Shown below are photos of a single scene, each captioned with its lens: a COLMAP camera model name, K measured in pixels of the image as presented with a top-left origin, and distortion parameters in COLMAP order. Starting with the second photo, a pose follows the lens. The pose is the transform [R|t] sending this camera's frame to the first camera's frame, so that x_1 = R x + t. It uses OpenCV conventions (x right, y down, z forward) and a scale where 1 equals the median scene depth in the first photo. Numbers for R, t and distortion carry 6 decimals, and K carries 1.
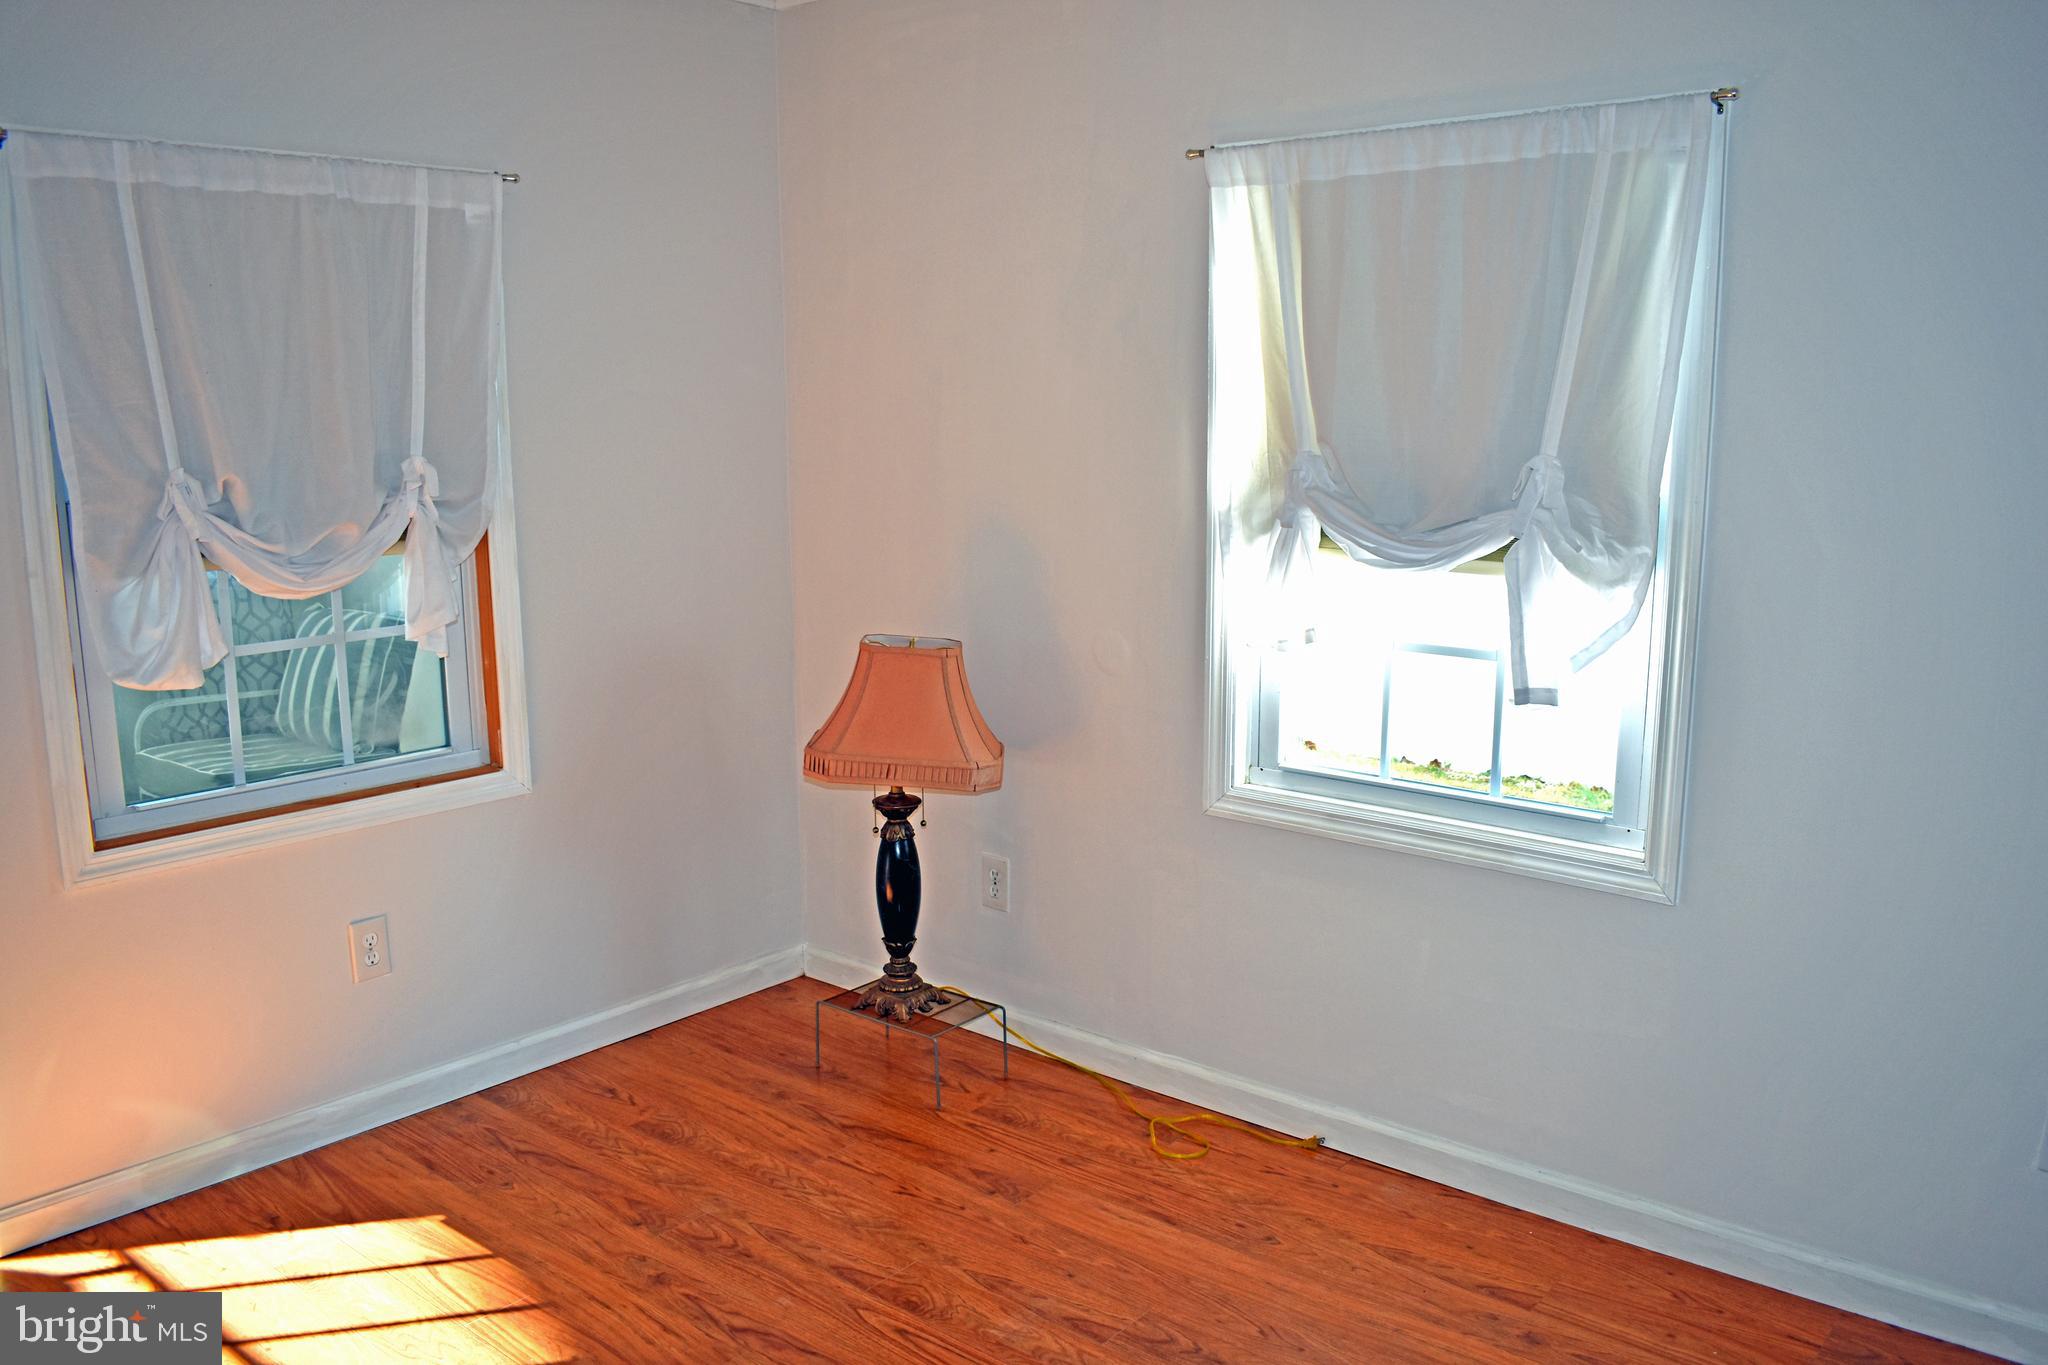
lens RADIAL K [[1607.4, 0, 1024.0], [0, 1607.4, 682.5], [0, 0, 1]] dist [-0.093947, 0.018535]
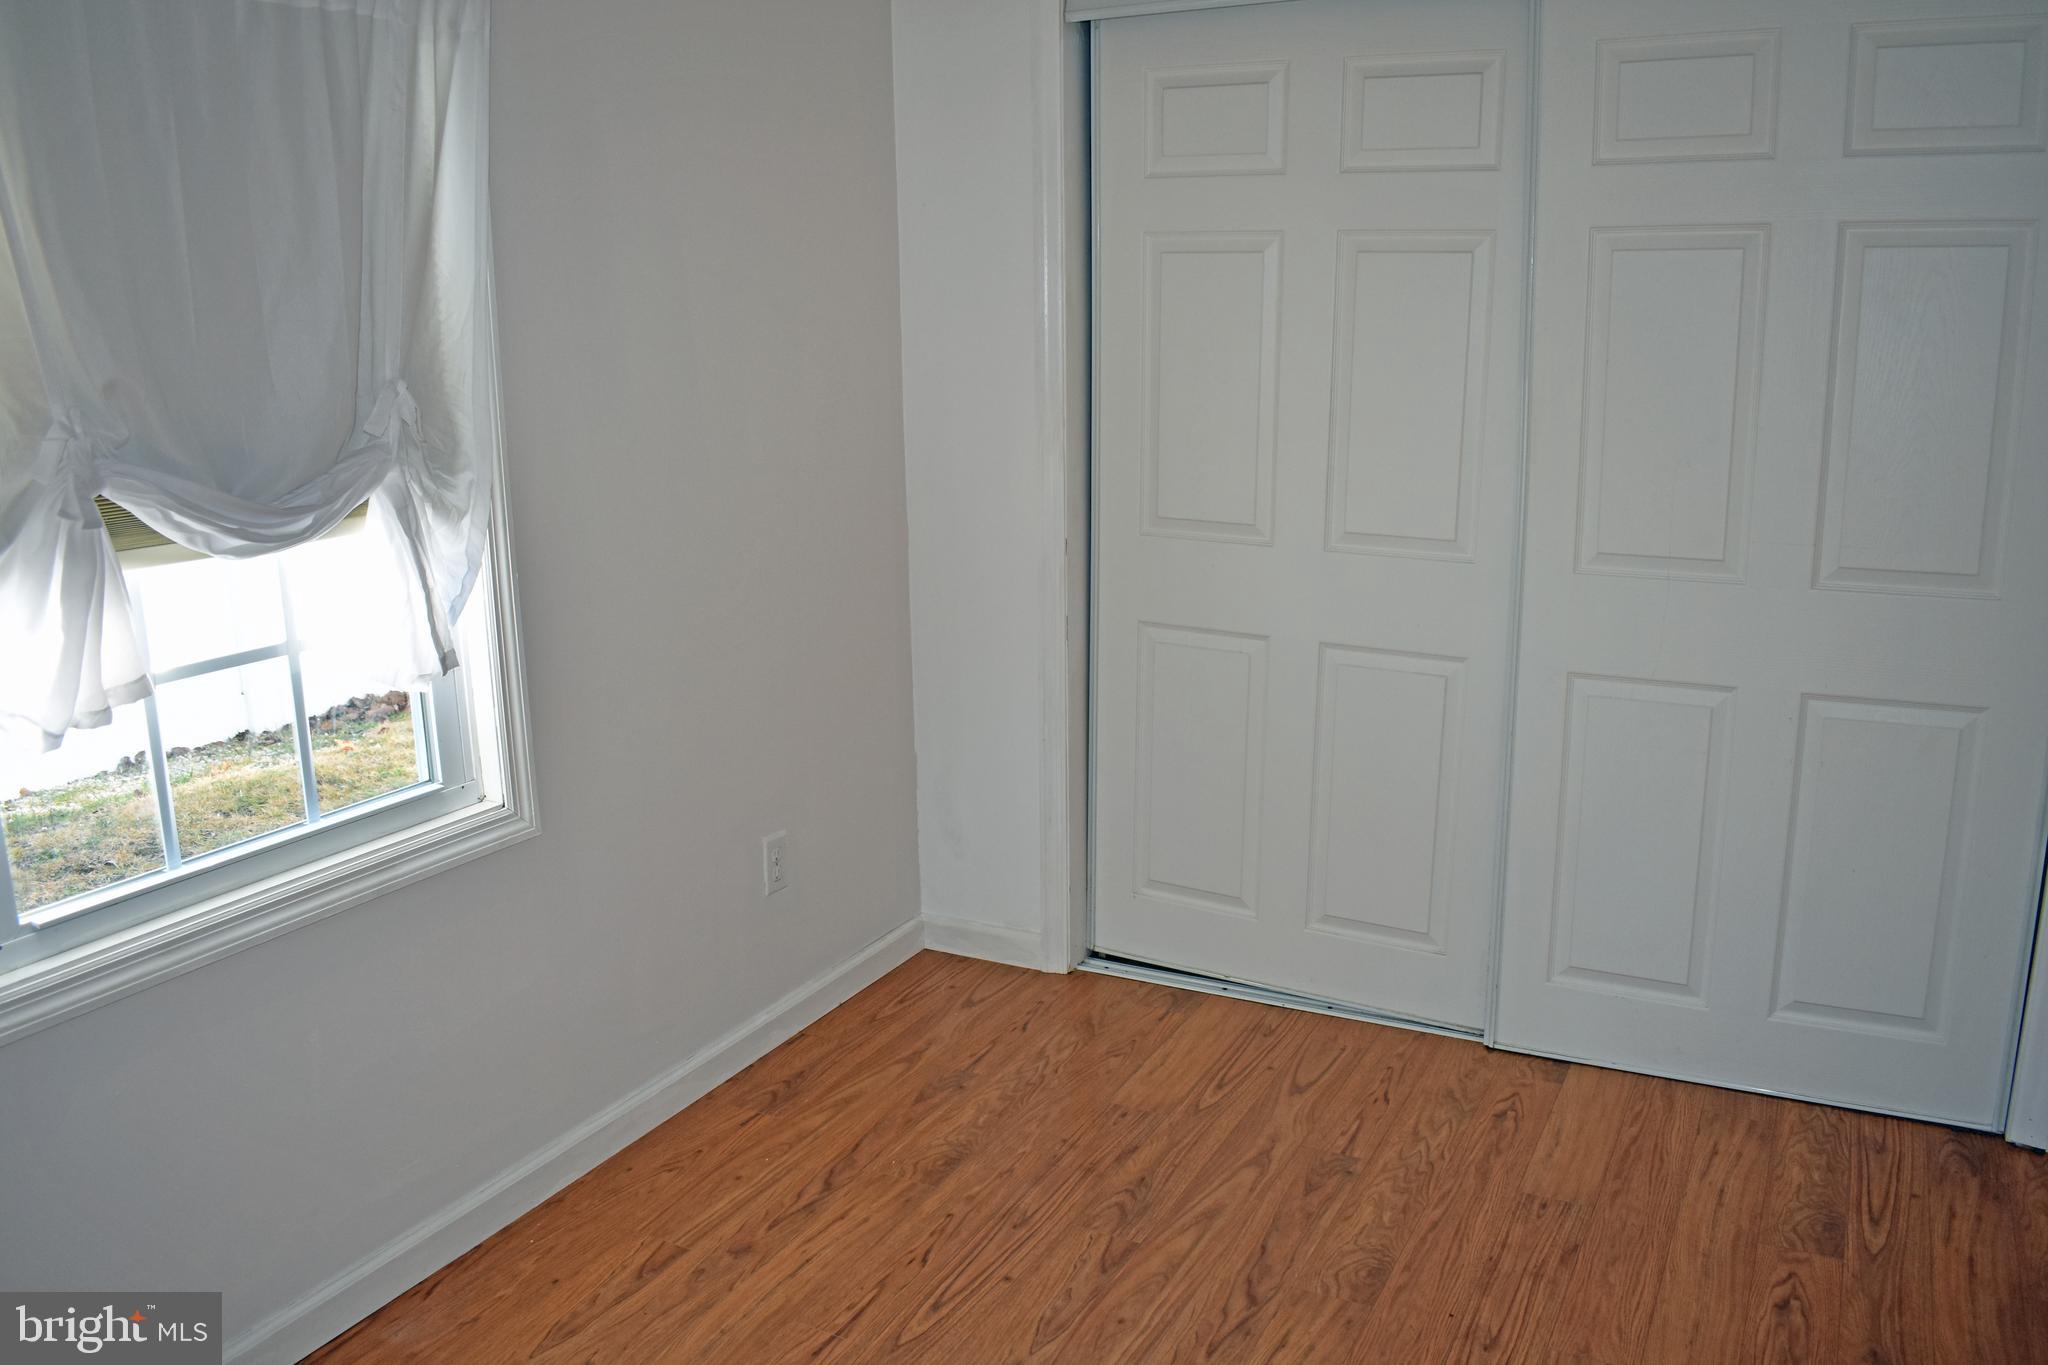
lens RADIAL K [[1607.4, 0, 1024.0], [0, 1607.4, 682.5], [0, 0, 1]] dist [-0.093947, 0.018535]
pose [[-0.229331, -0.207985, 0.950868, -0.568724], [0.176683, 0.951779, 0.250796, -0.141404], [-0.957178, 0.225518, -0.181525, 0.867768]]
